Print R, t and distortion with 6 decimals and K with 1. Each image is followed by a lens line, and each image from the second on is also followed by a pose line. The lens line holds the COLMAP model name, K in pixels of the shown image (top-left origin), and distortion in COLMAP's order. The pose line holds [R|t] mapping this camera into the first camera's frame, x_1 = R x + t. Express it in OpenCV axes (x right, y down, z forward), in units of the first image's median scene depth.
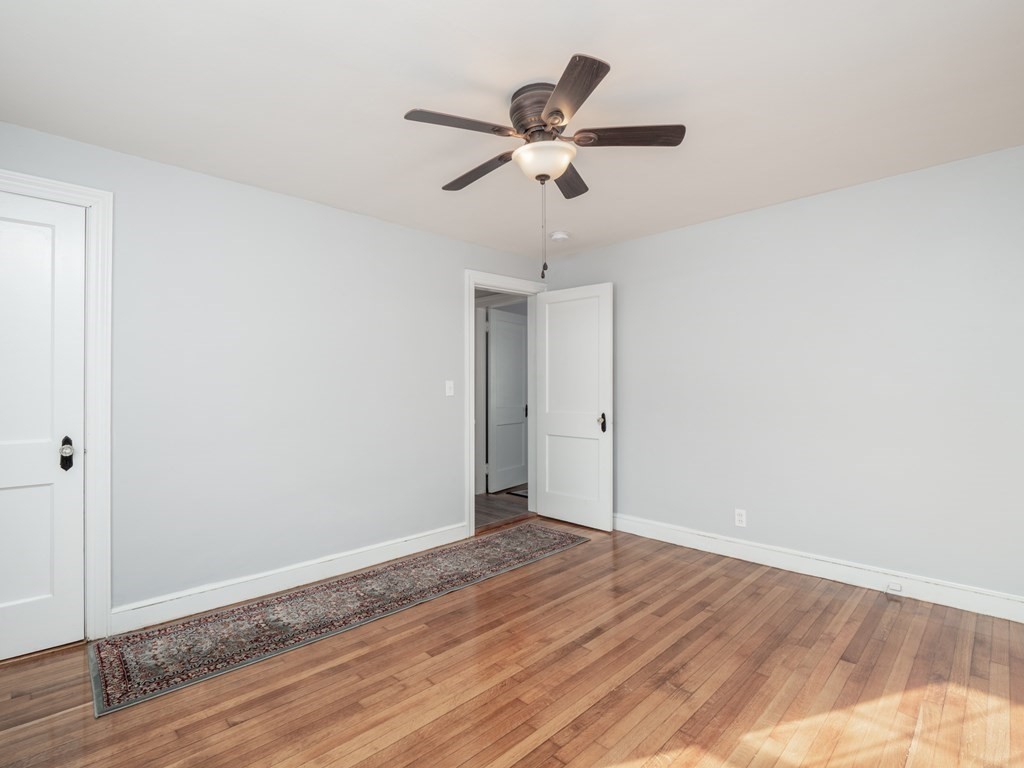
lens RADIAL K [[495.6, 0, 512.0], [0, 495.6, 384.0], [0, 0, 1]] dist [-0.011194, -0.000797]
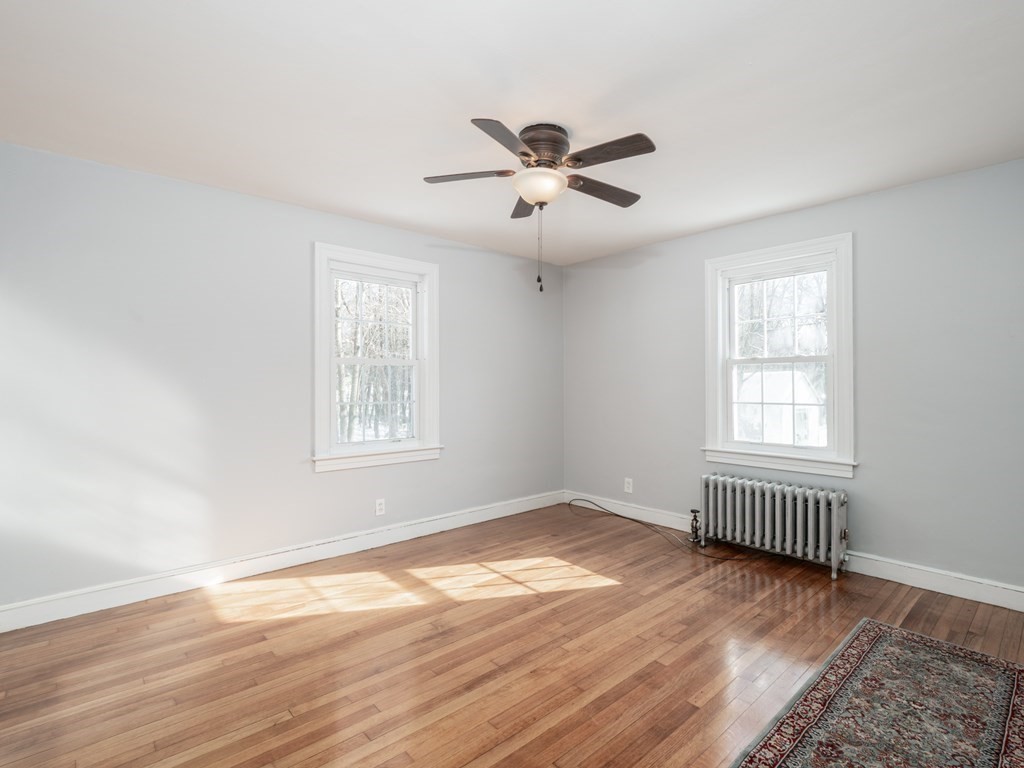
lens RADIAL K [[495.6, 0, 512.0], [0, 495.6, 384.0], [0, 0, 1]] dist [-0.011194, -0.000797]
pose [[-0.998128, 0.006493, 0.060820, 0.059870], [0.005558, 0.999864, -0.015537, 0.017129], [-0.060912, -0.015169, -0.998028, 2.036428]]
